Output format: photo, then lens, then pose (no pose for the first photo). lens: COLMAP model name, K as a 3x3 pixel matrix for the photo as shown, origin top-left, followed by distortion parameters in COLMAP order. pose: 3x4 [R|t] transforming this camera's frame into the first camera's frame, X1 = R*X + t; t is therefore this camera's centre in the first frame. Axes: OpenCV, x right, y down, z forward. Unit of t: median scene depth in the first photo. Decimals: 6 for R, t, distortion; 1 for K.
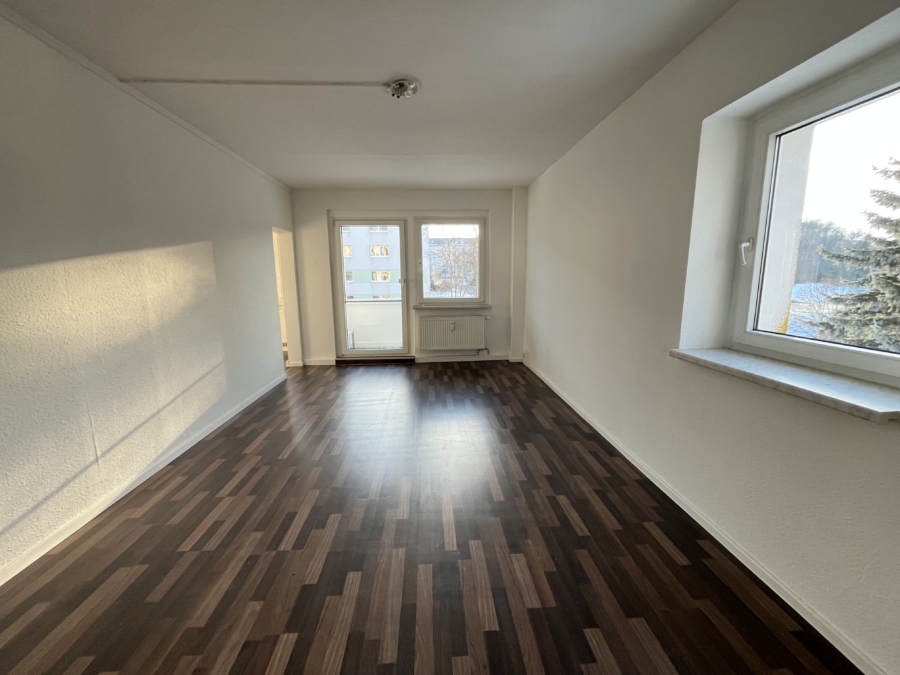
lens RADIAL K [[363.9, 0, 447.5], [0, 363.9, 336.0], [0, 0, 1]] dist [-0.001714, -0.000386]
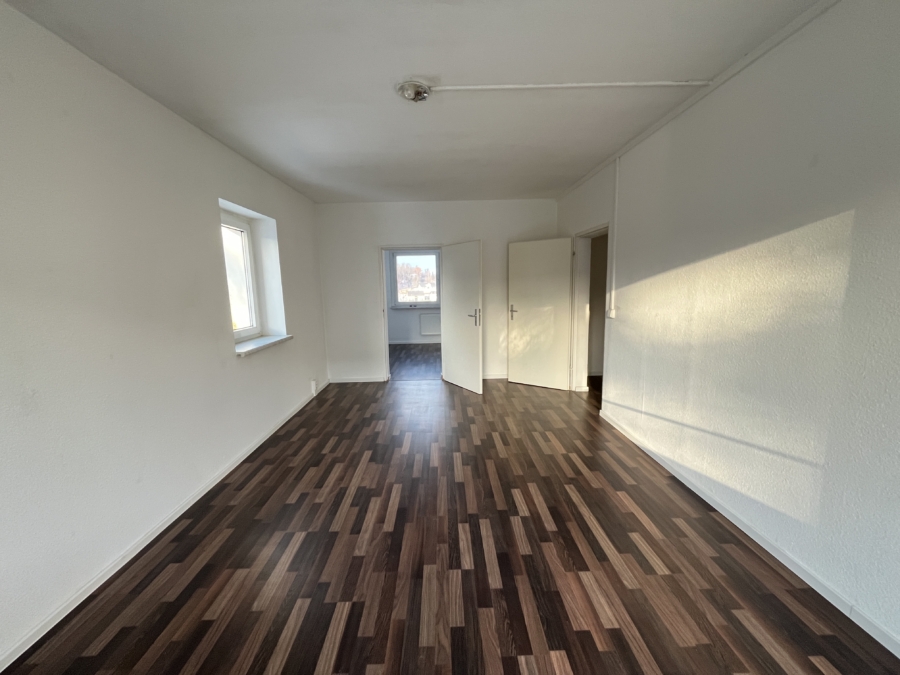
lens RADIAL K [[363.9, 0, 447.5], [0, 363.9, 336.0], [0, 0, 1]] dist [-0.001714, -0.000386]
pose [[-0.998704, 0.029031, 0.041799, -0.222801], [0.040123, 0.954415, 0.295775, -0.366525], [-0.031307, 0.297069, -0.954343, 2.049474]]
